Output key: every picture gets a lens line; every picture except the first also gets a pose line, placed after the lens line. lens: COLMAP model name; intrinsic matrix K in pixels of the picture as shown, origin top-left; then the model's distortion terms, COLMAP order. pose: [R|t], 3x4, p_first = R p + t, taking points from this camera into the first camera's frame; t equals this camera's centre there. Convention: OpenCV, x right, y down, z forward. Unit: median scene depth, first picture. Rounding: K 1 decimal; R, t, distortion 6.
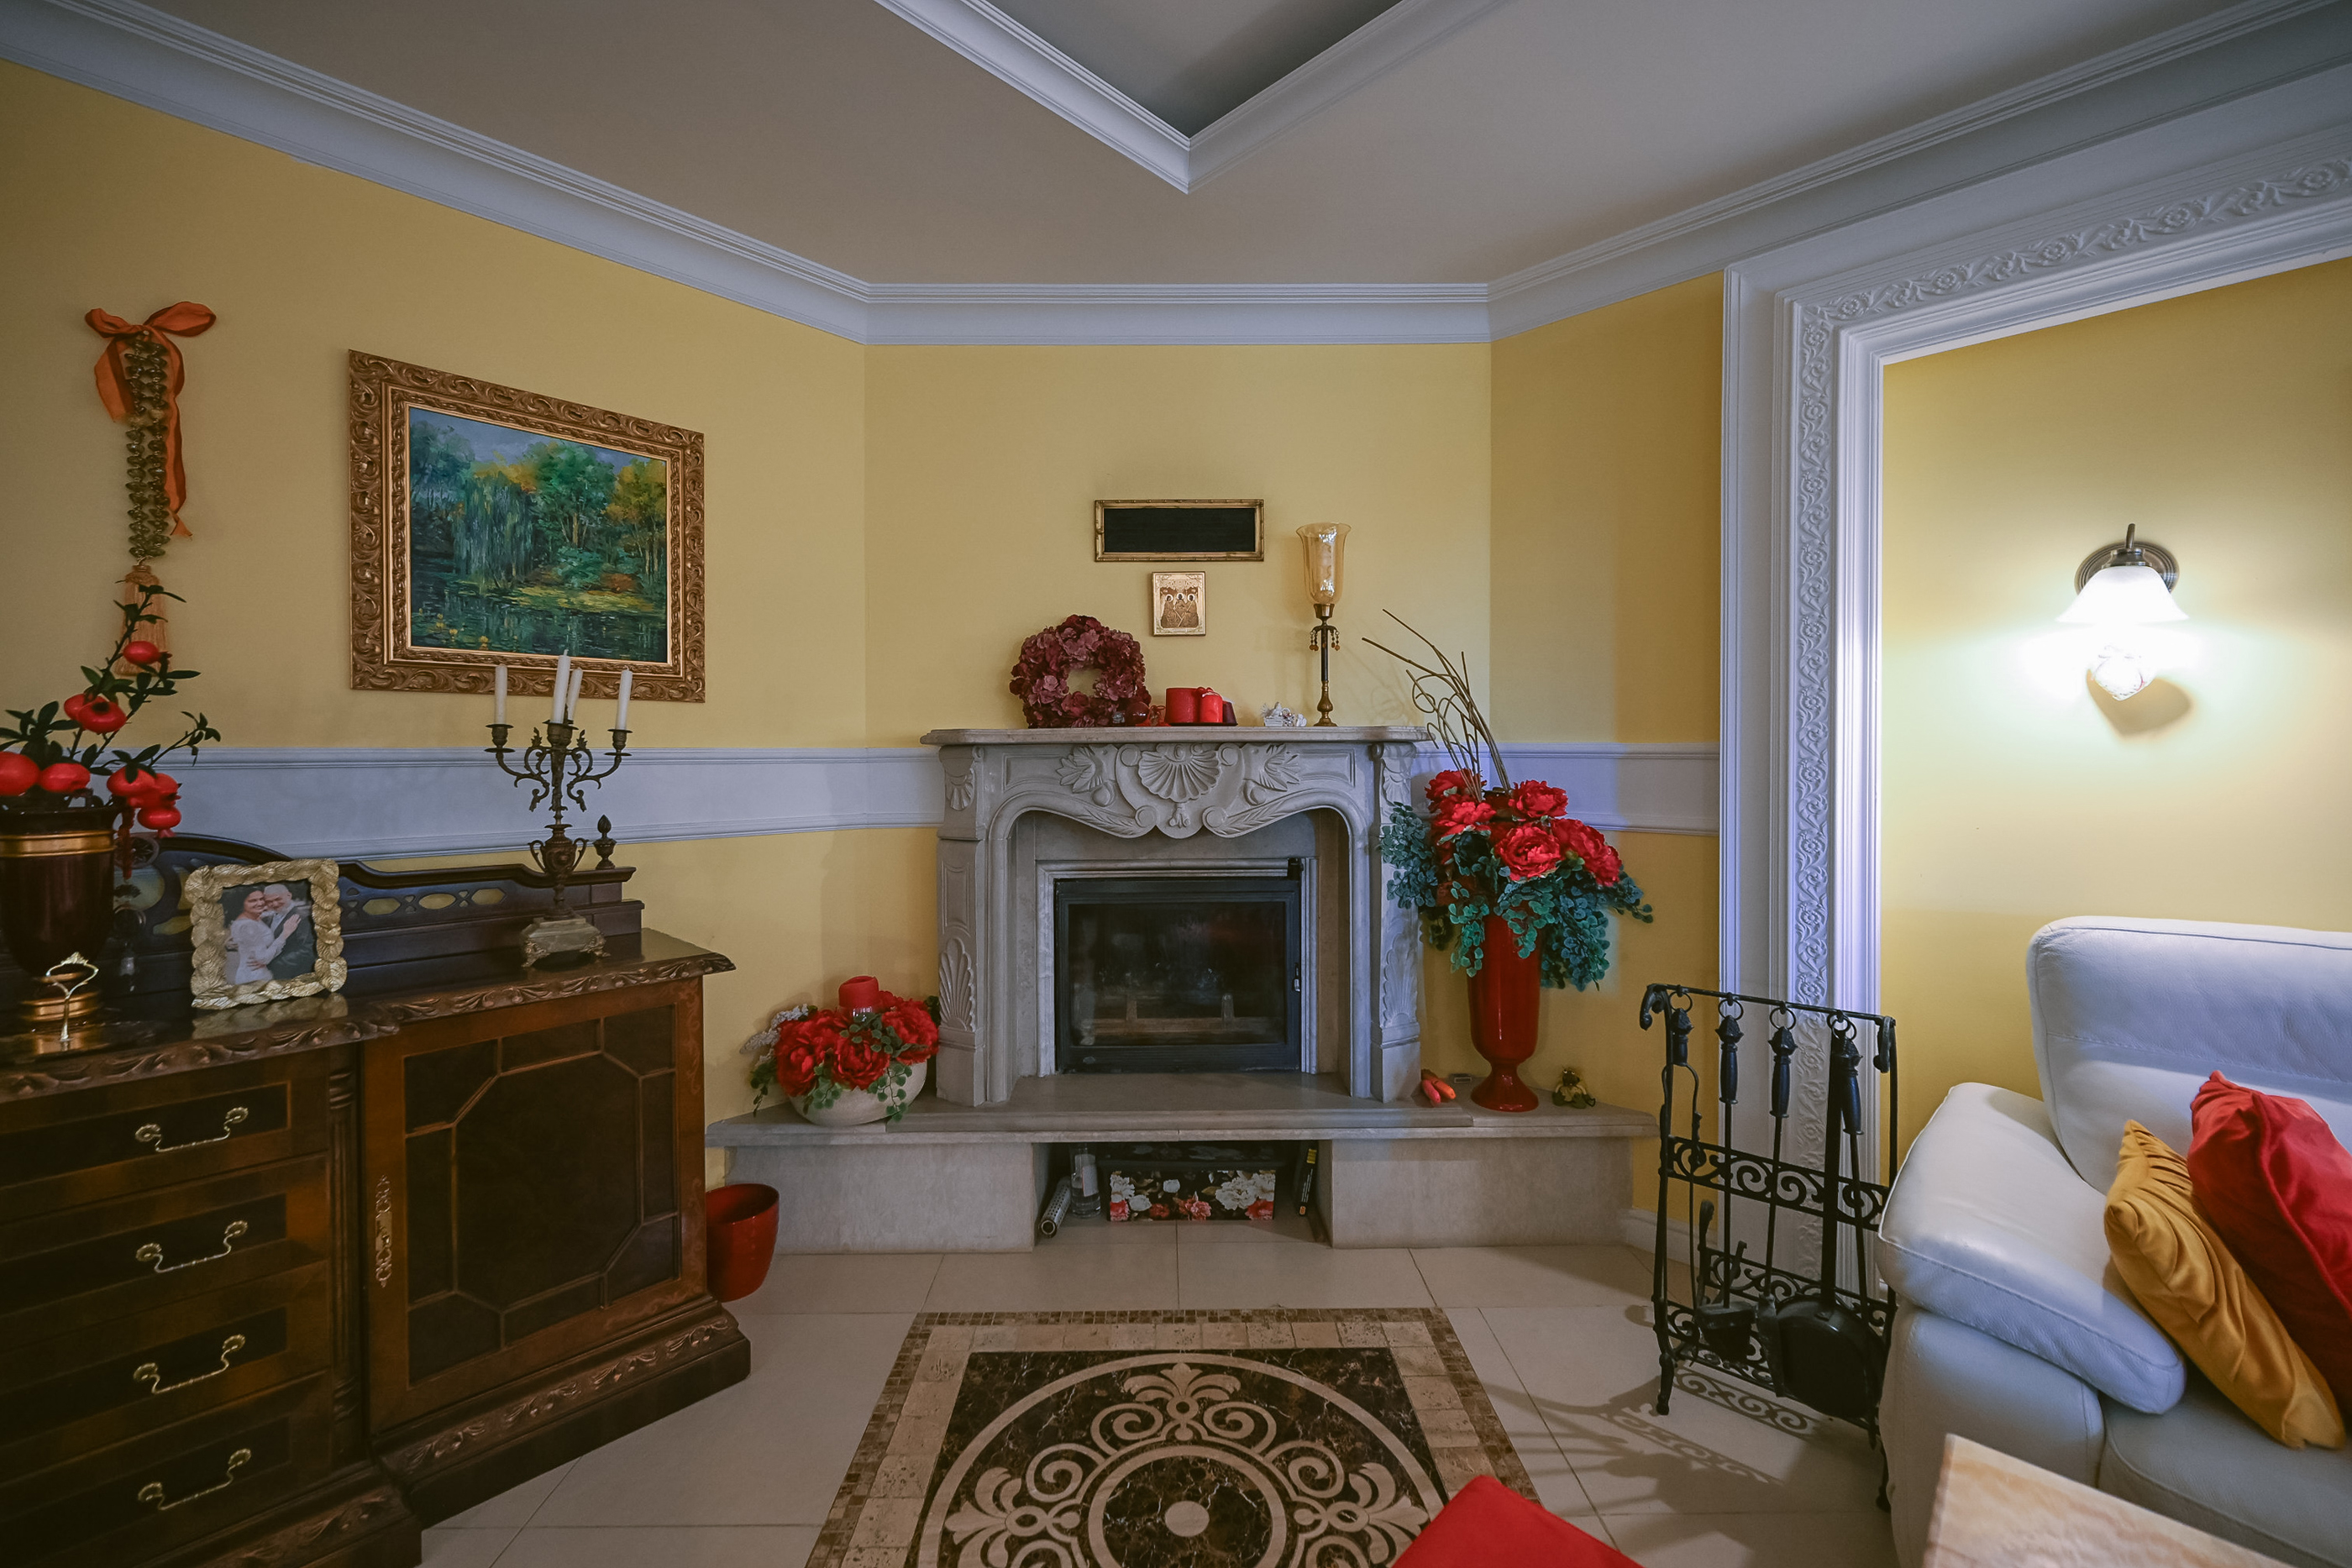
lens RADIAL K [[934.0, 0, 1173.1], [0, 934.0, 768.4], [0, 0, 1]] dist [-0.000010, 0.000043]
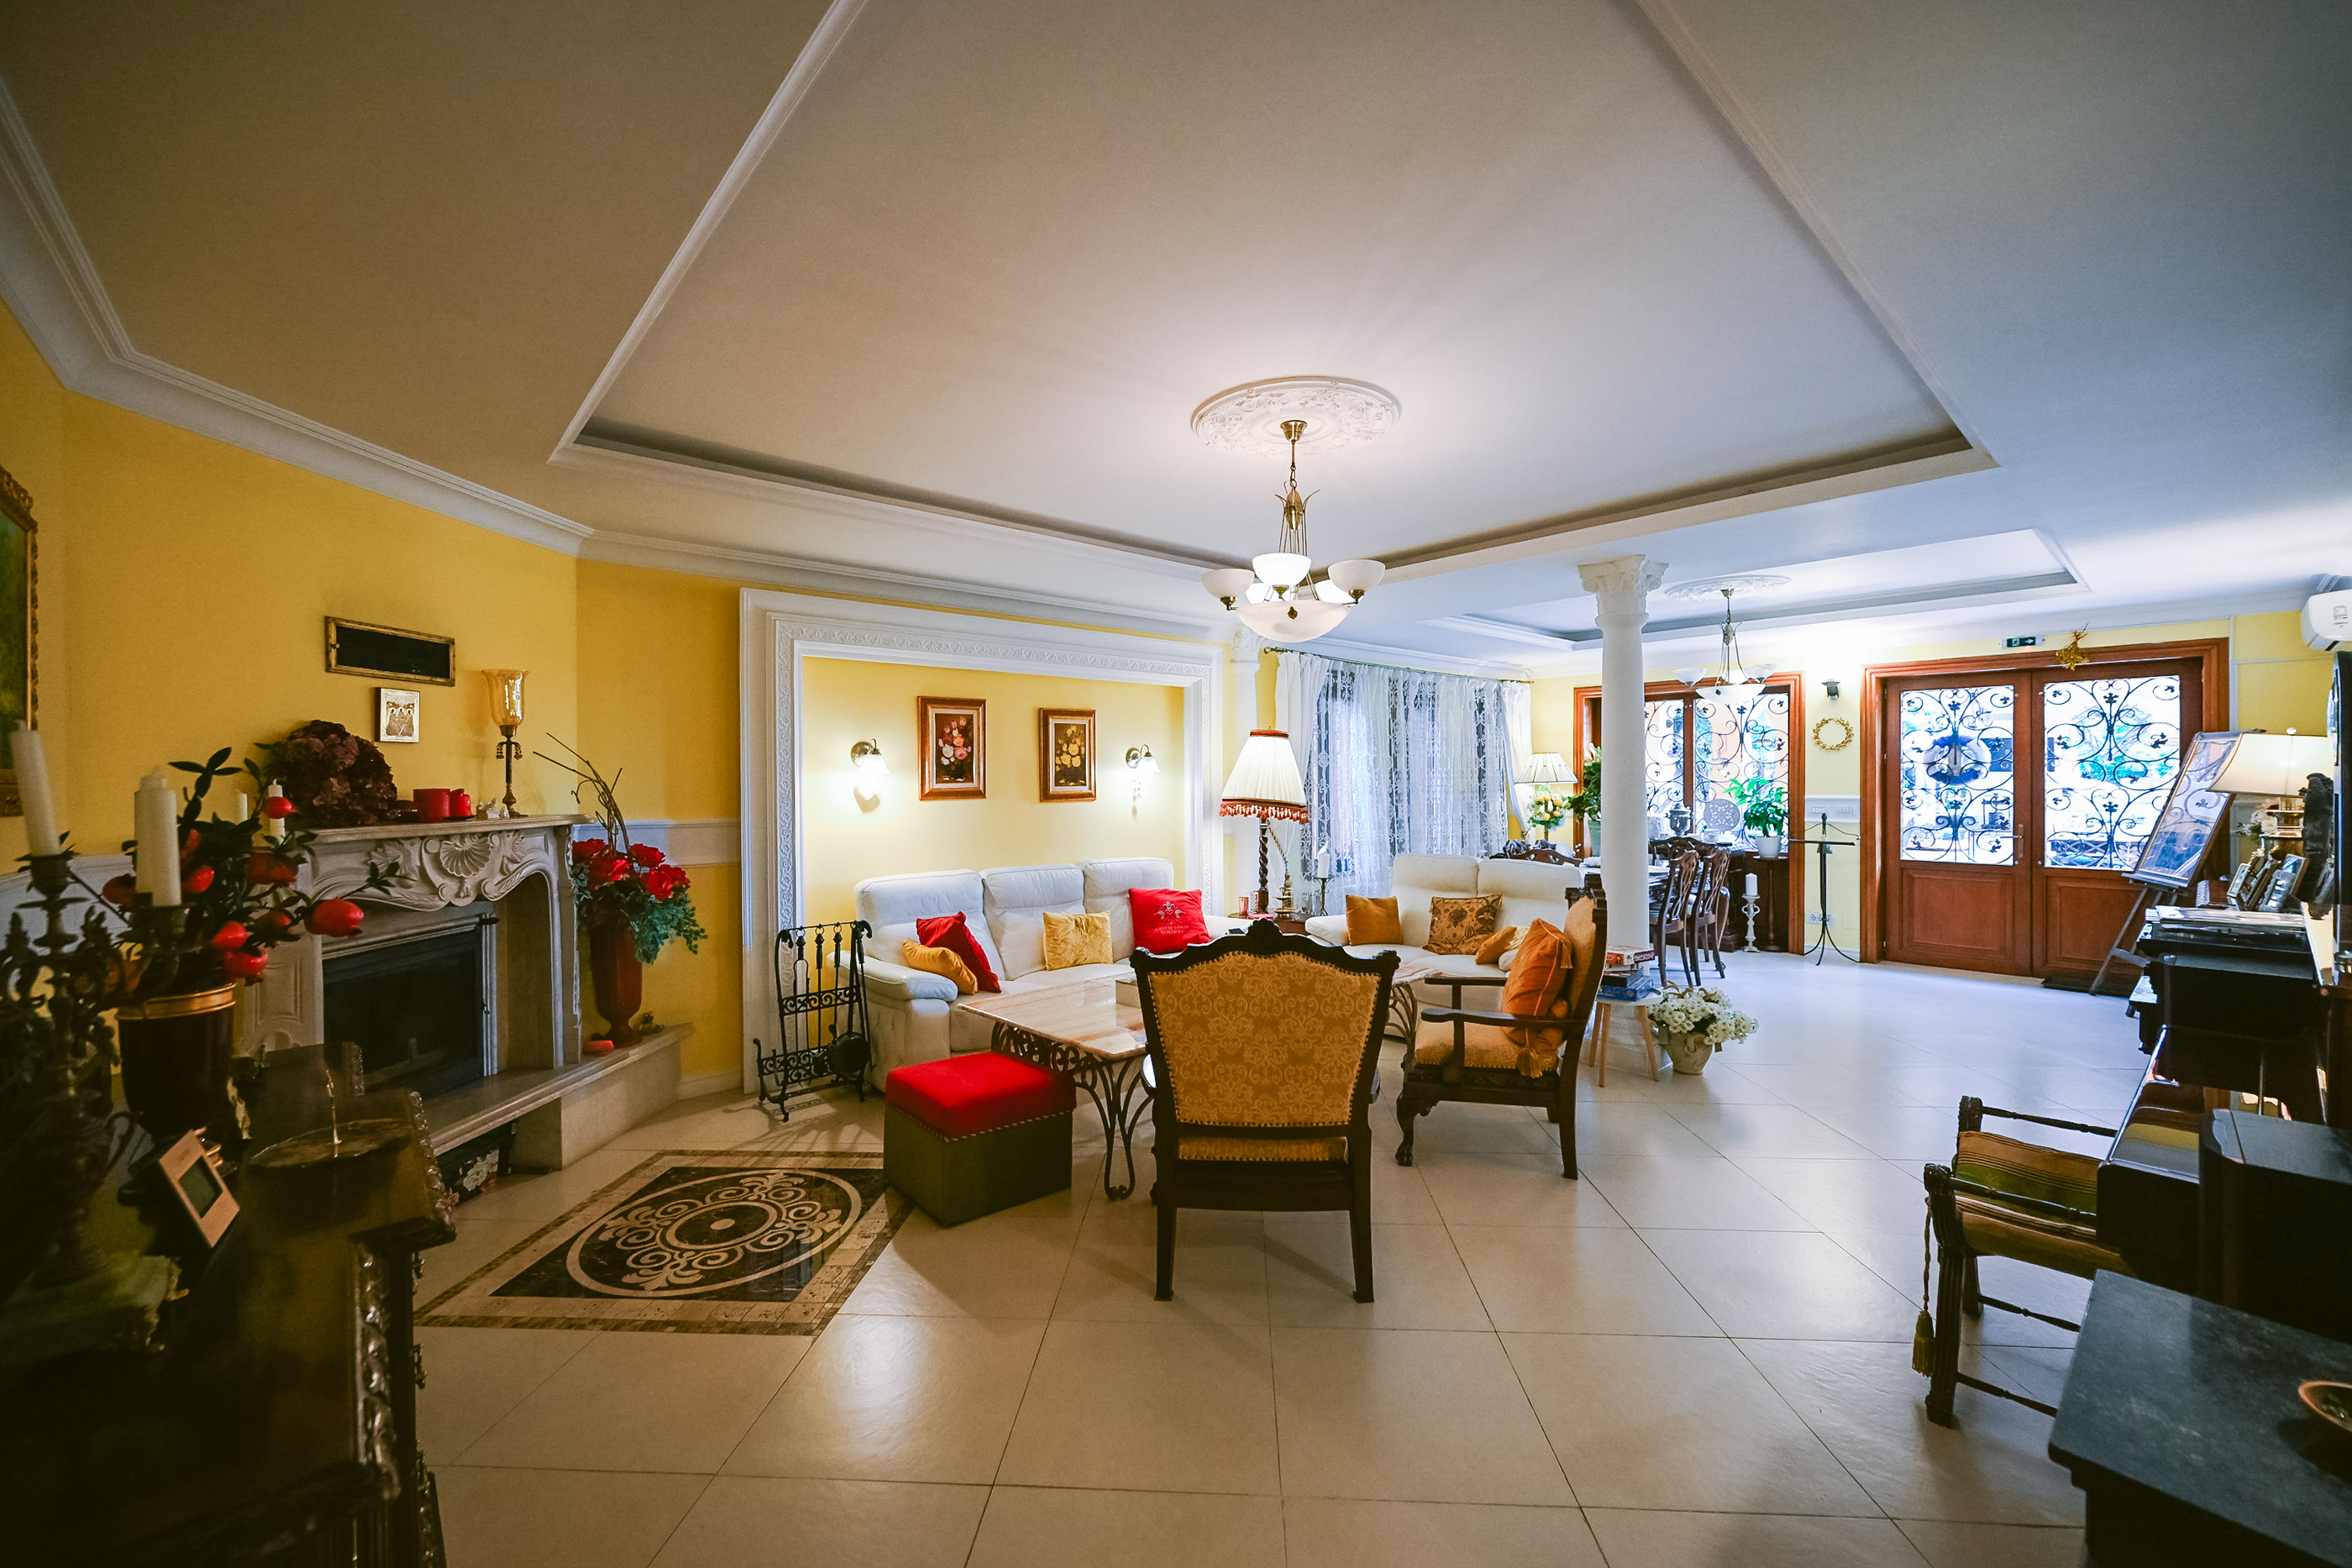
lens RADIAL K [[934.0, 0, 1175.0], [0, 934.0, 786.7], [0, 0, 1]] dist [-0.000010, 0.000043]
pose [[0.074065, -0.006380, 0.997233, -1.193375], [0.019318, 0.999801, 0.004961, -0.077670], [-0.997066, 0.018897, 0.074173, -0.082059]]
